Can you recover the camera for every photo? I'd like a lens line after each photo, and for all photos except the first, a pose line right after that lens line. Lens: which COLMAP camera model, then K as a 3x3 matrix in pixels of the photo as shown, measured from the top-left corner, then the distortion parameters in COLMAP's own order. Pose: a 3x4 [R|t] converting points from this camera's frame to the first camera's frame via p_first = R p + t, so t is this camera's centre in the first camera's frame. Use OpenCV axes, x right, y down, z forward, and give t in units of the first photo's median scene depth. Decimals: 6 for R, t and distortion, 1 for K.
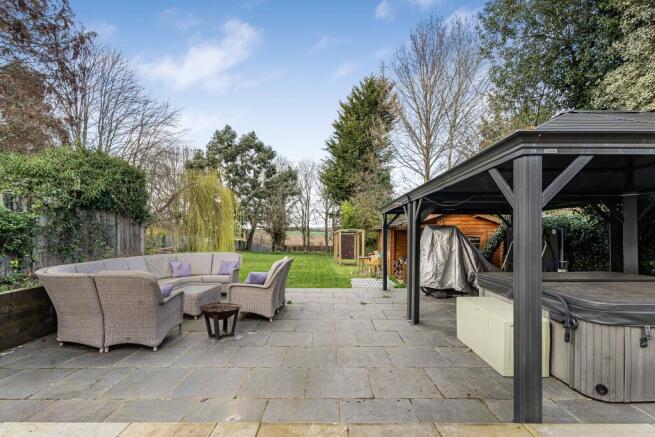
lens RADIAL K [[311.2, 0, 328.1], [0, 311.2, 236.9], [0, 0, 1]] dist [-0.000643, -0.000038]
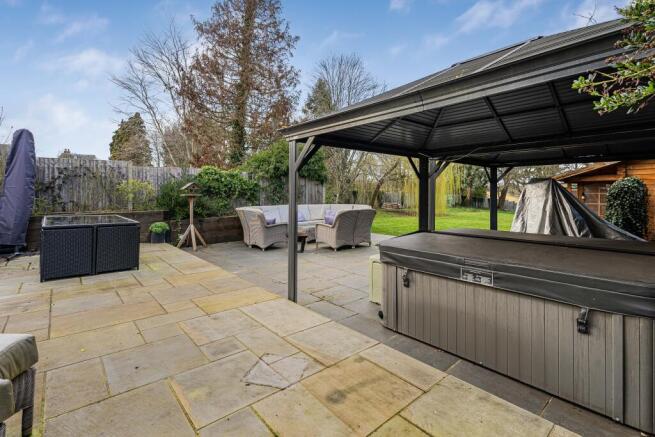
lens RADIAL K [[313.0, 0, 327.2], [0, 313.0, 190.6], [0, 0, 1]] dist [0.000074, -0.000002]
pose [[0.657586, -0.005650, -0.753358, 0.684570], [-0.005055, 0.999916, -0.011912, 0.008322], [0.753362, 0.011642, 0.657503, 0.012407]]
